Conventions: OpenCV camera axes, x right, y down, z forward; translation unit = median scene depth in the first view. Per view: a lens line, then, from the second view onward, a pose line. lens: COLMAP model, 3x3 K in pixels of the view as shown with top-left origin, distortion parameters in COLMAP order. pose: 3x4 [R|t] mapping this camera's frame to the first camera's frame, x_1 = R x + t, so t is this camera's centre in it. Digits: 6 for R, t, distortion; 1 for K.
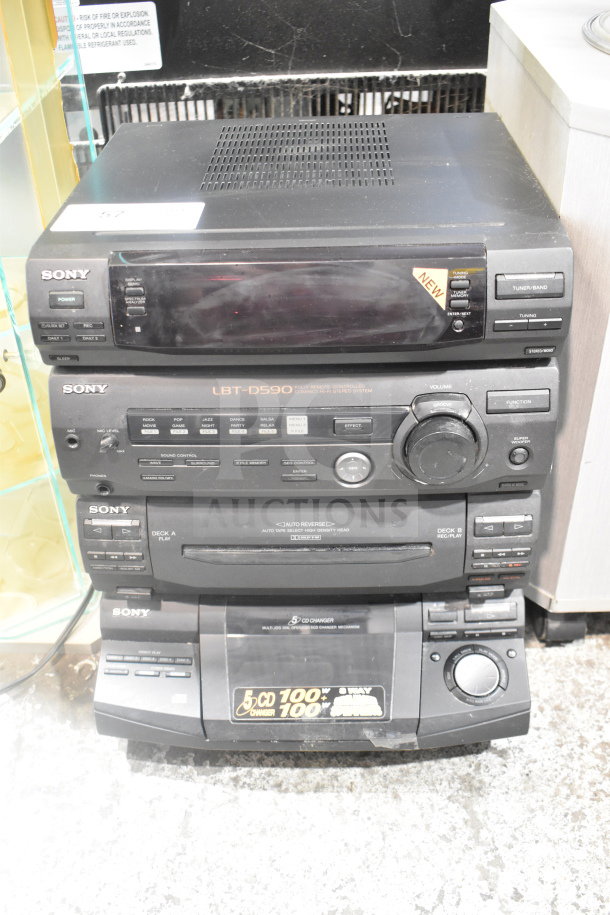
lens RADIAL K [[882.9, 0, 307.1], [0, 882.9, 457.7], [0, 0, 1]] dist [-0.080875, 0.000000]
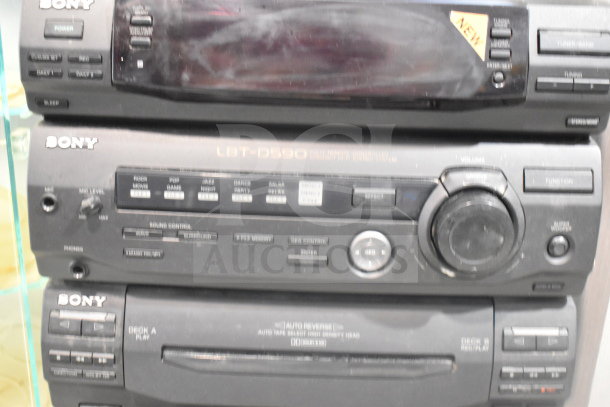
lens RADIAL K [[752.1, 0, 305.8], [0, 752.1, 200.4], [0, 0, 1]] dist [-0.055068, 0.000000]
pose [[0.997660, 0.058281, 0.035740, -0.037835], [-0.045616, 0.956848, -0.286985, 0.165061], [-0.050923, 0.284684, 0.957268, 0.258905]]
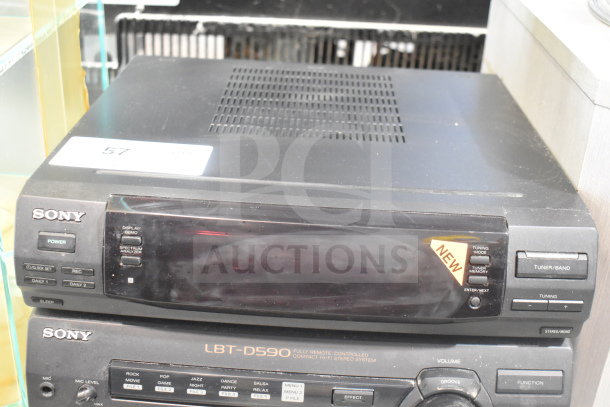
lens RADIAL K [[774.6, 0, 305.1], [0, 774.6, 202.3], [0, 0, 1]] dist [-0.051005, 0.000000]
pose [[0.996640, 0.075822, 0.030988, -0.034765], [-0.069248, 0.982015, -0.175647, -0.081688], [-0.043748, 0.172911, 0.983965, 0.150590]]
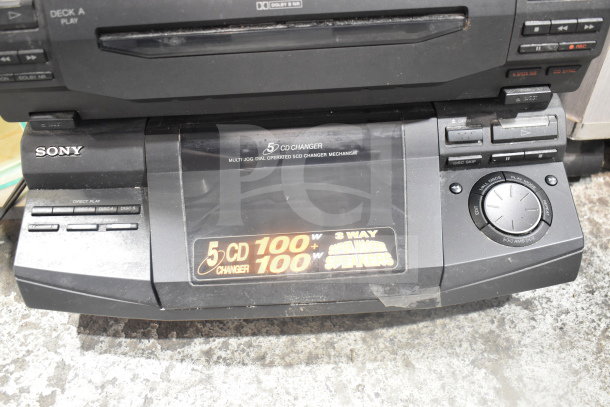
lens RADIAL K [[542.5, 0, 304.4], [0, 542.5, 203.5], [0, 0, 1]] dist [-0.099835, 0.026297]
pose [[0.998517, -0.045560, 0.029808, -0.001572], [0.040688, 0.988228, 0.147479, 0.176158], [-0.036177, -0.146048, 0.988616, 0.572207]]
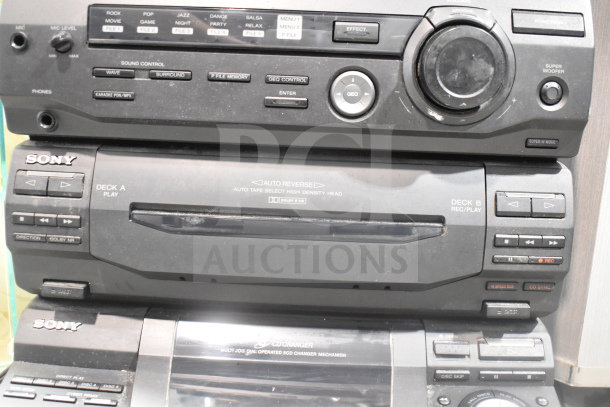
lens RADIAL K [[646.3, 0, 304.0], [0, 646.3, 204.1], [0, 0, 1]] dist [-0.070679, 0.000000]
pose [[0.997274, 0.070974, 0.020175, 0.001891], [-0.056498, 0.910384, -0.409890, 0.326648], [-0.047458, 0.407633, 0.911912, 0.460188]]
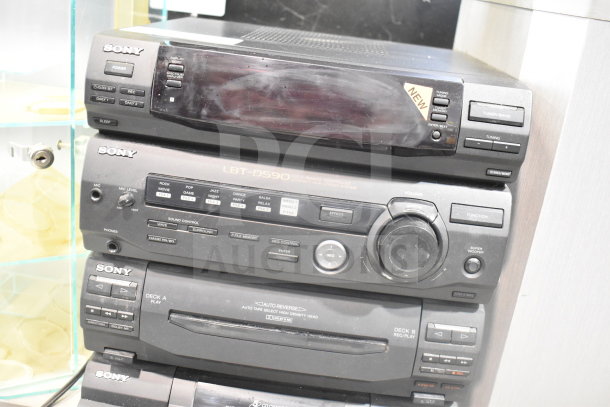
lens RADIAL K [[627.2, 0, 307.2], [0, 627.2, 201.1], [0, 0, 1]] dist [-0.078757, 0.000000]
pose [[0.987800, 0.155116, 0.013784, -0.000413], [-0.144116, 0.944099, -0.296492, 0.178060], [-0.059005, 0.290888, 0.954936, 0.182626]]
